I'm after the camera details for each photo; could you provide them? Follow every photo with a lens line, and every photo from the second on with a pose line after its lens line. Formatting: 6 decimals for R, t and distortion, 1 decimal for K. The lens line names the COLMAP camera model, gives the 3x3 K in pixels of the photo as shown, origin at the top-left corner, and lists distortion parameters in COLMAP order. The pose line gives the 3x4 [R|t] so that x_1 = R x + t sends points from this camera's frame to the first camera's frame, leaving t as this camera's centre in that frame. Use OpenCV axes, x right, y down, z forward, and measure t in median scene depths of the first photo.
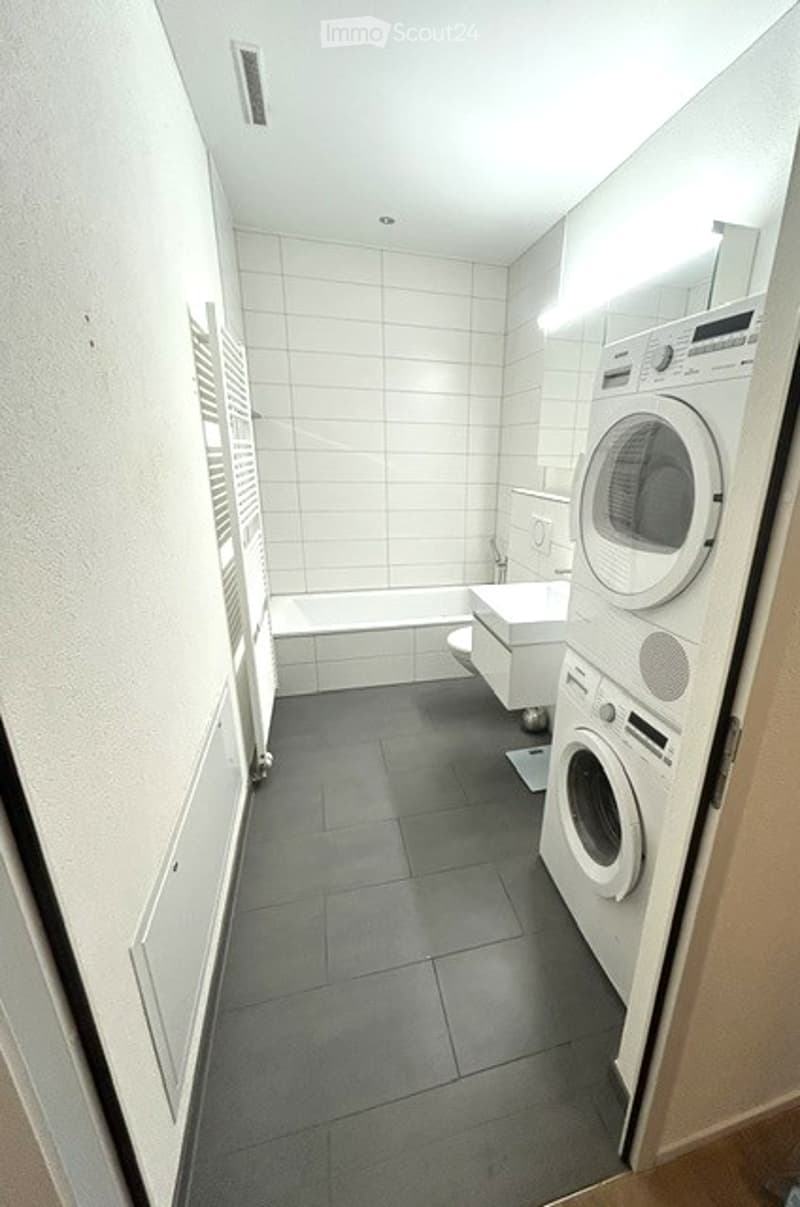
lens RADIAL K [[477.4, 0, 452.0], [0, 477.4, 607.5], [0, 0, 1]] dist [0.001637, 0.000380]
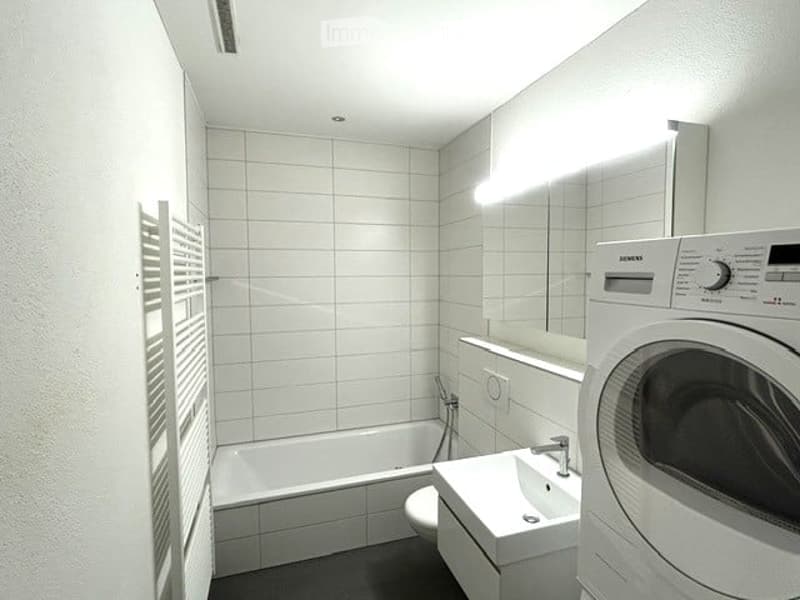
lens RADIAL K [[410.6, 0, 400.0], [0, 410.6, 300.0], [0, 0, 1]] dist [0.004733, 0.000312]
pose [[0.998754, -0.032774, 0.037634, -0.049531], [0.041257, 0.966542, -0.253170, -0.160199], [-0.028078, 0.254408, 0.966689, 0.177253]]
